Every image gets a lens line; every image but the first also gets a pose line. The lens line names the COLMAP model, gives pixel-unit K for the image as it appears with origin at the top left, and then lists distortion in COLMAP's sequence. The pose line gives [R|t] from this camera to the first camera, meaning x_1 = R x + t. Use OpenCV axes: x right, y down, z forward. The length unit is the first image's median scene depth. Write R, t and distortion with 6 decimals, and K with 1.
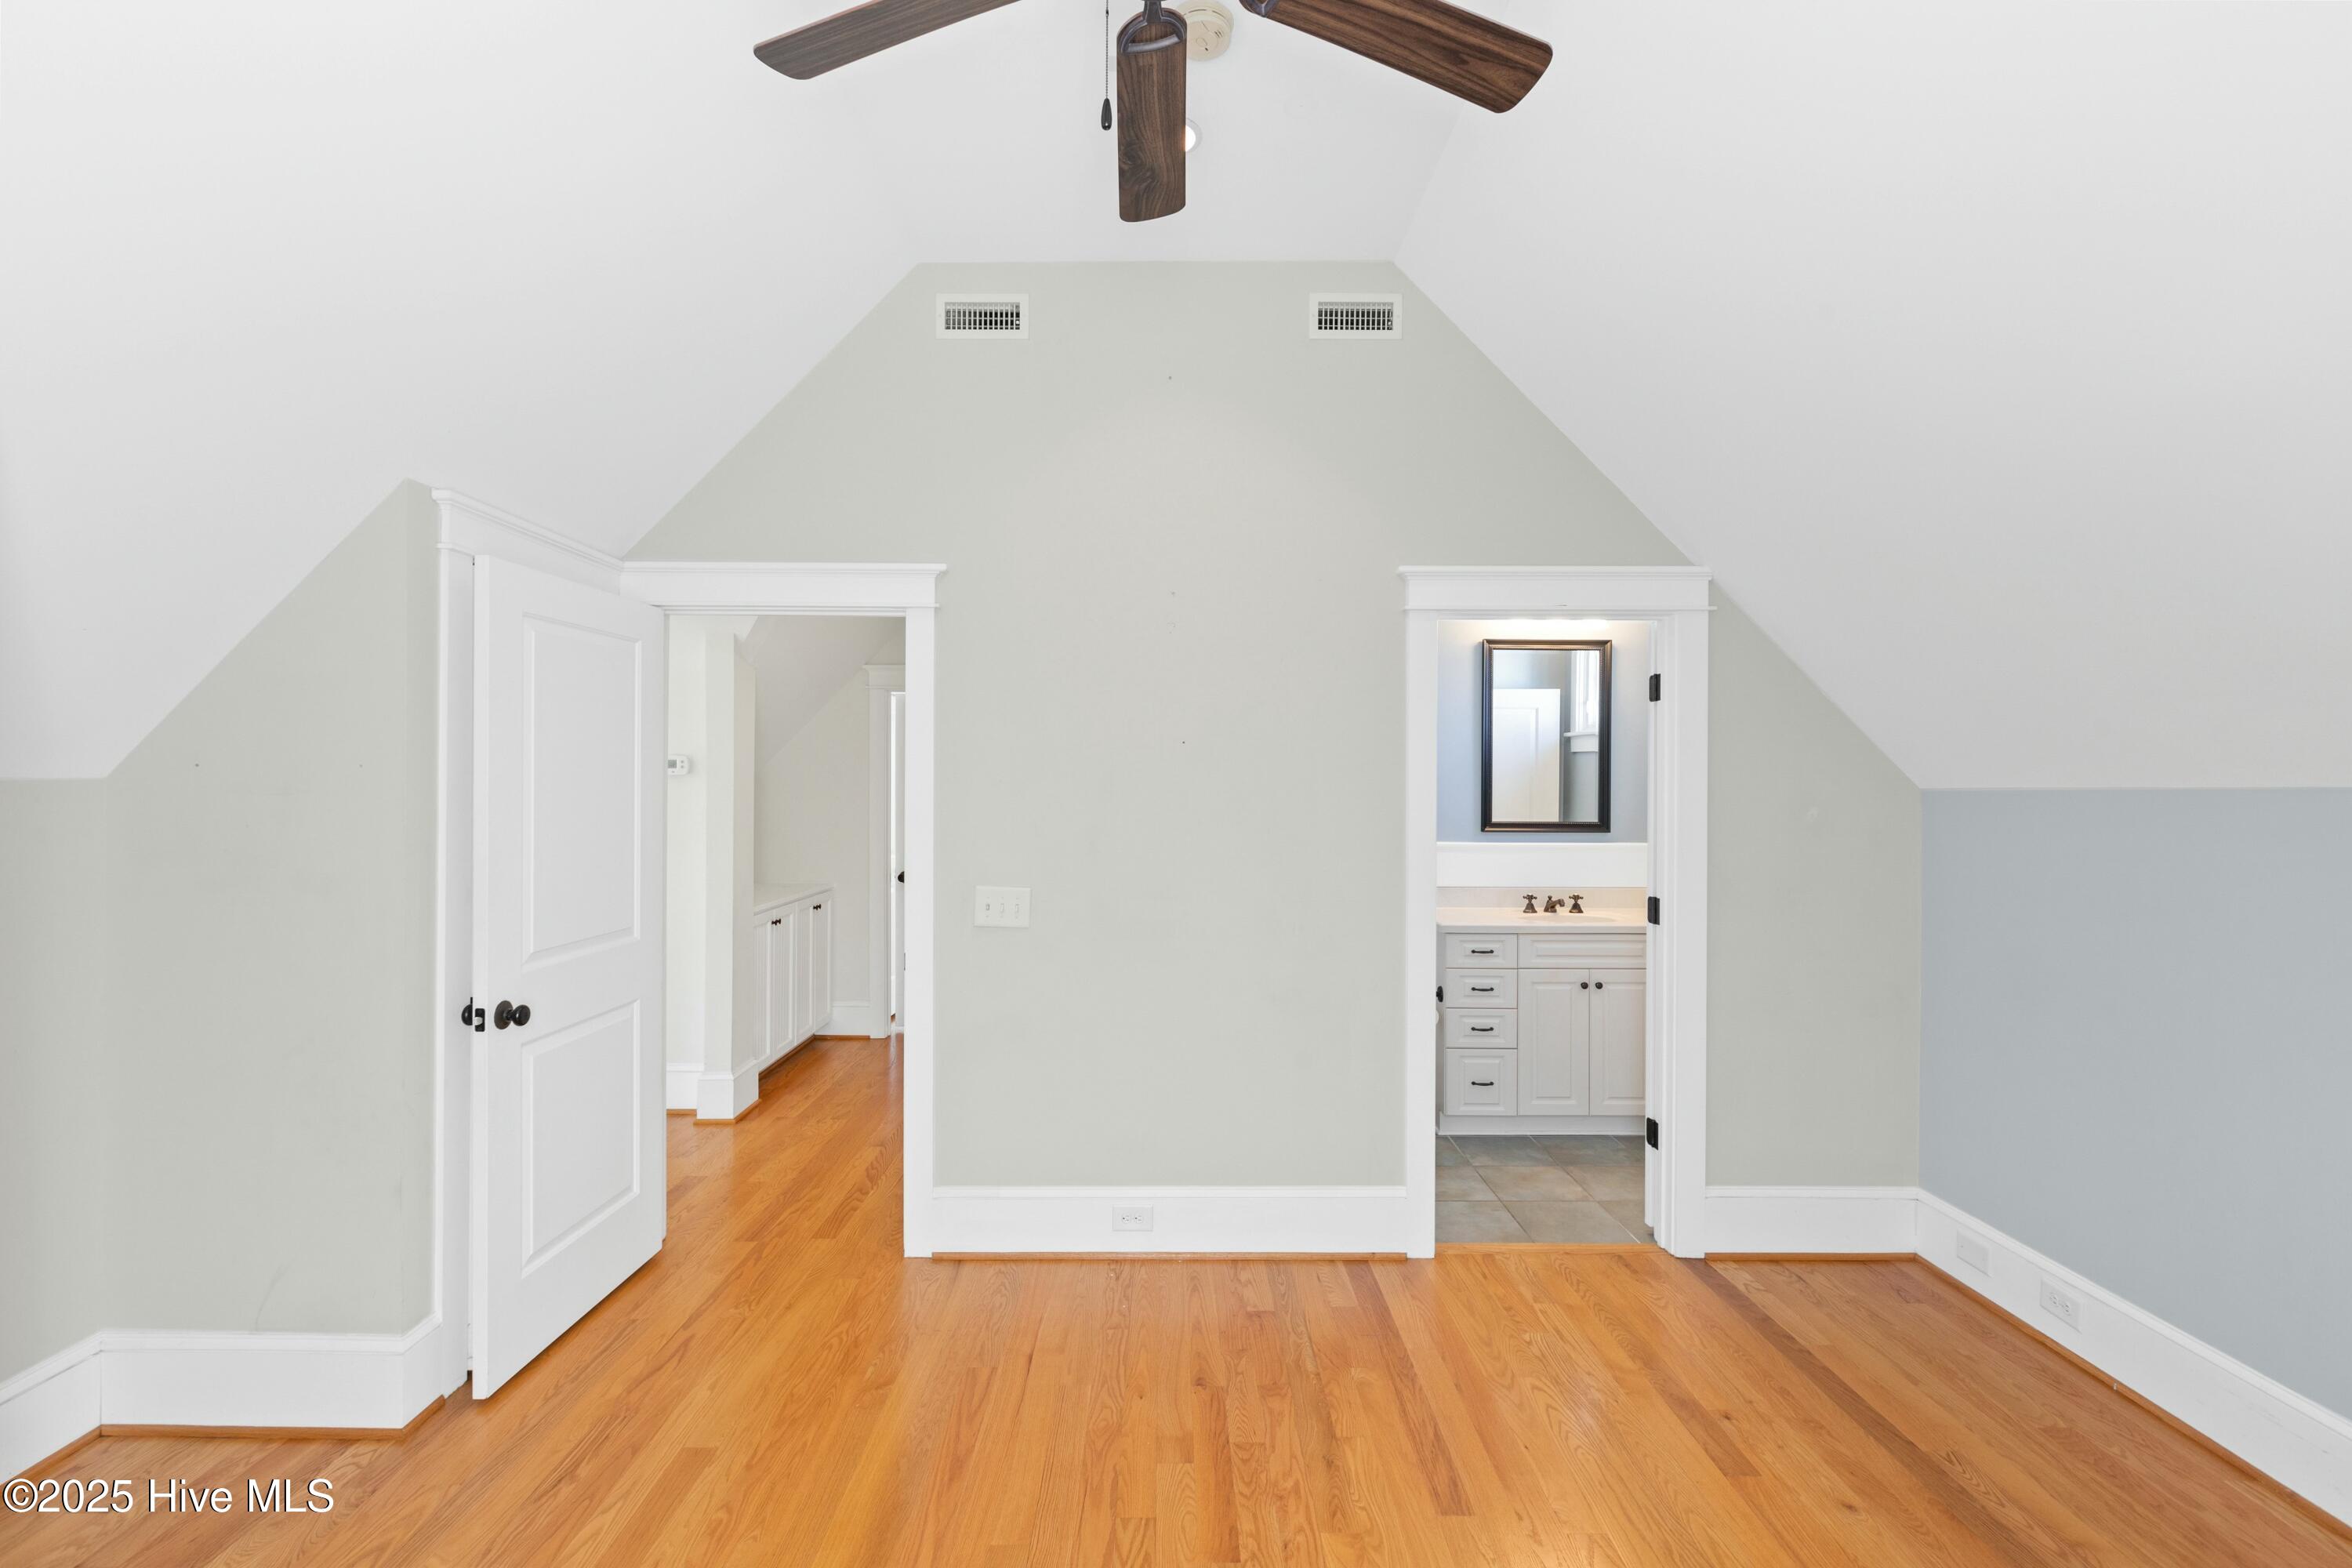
lens RADIAL K [[1099.3, 0, 1165.4], [0, 1099.3, 773.4], [0, 0, 1]] dist [0.000969, -0.000004]
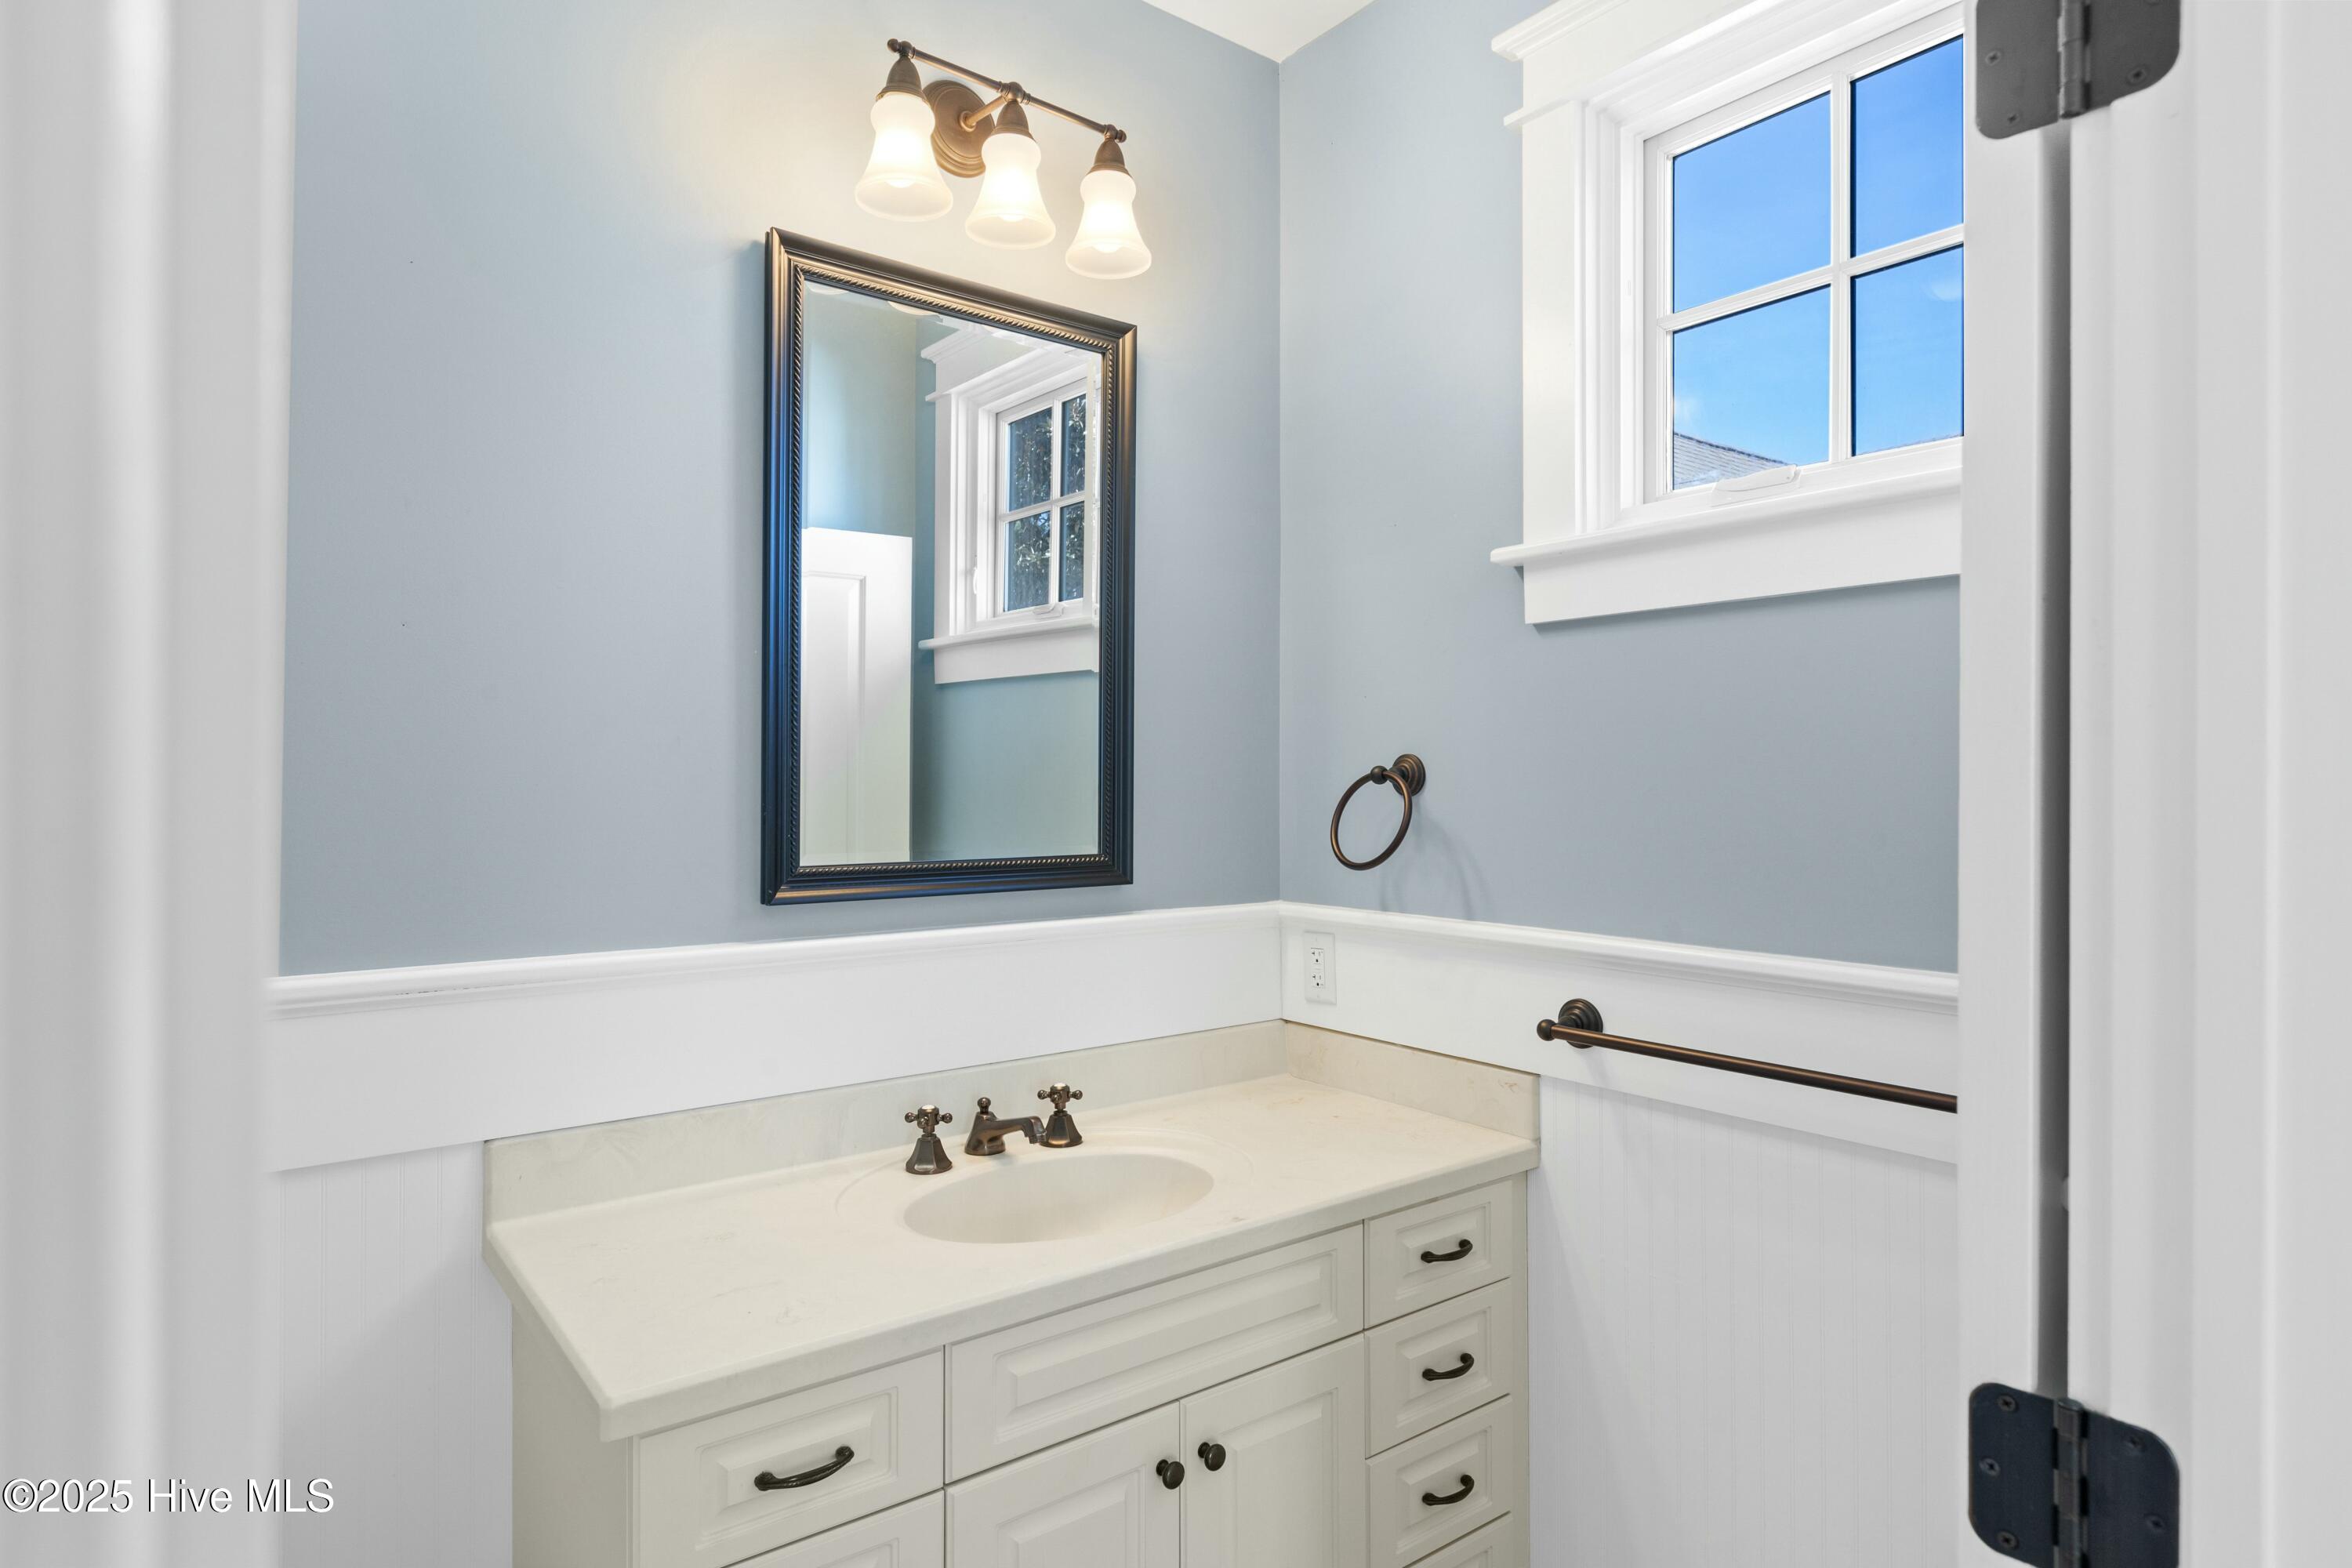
lens RADIAL K [[1295.8, 0, 1178.1], [0, 1295.8, 768.0], [0, 0, 1]] dist [-0.001222, -0.000084]
pose [[0.793986, 0.007353, 0.607891, 0.169612], [-0.004702, 0.999971, -0.005954, 0.019821], [-0.607918, 0.001869, 0.793998, 0.671558]]
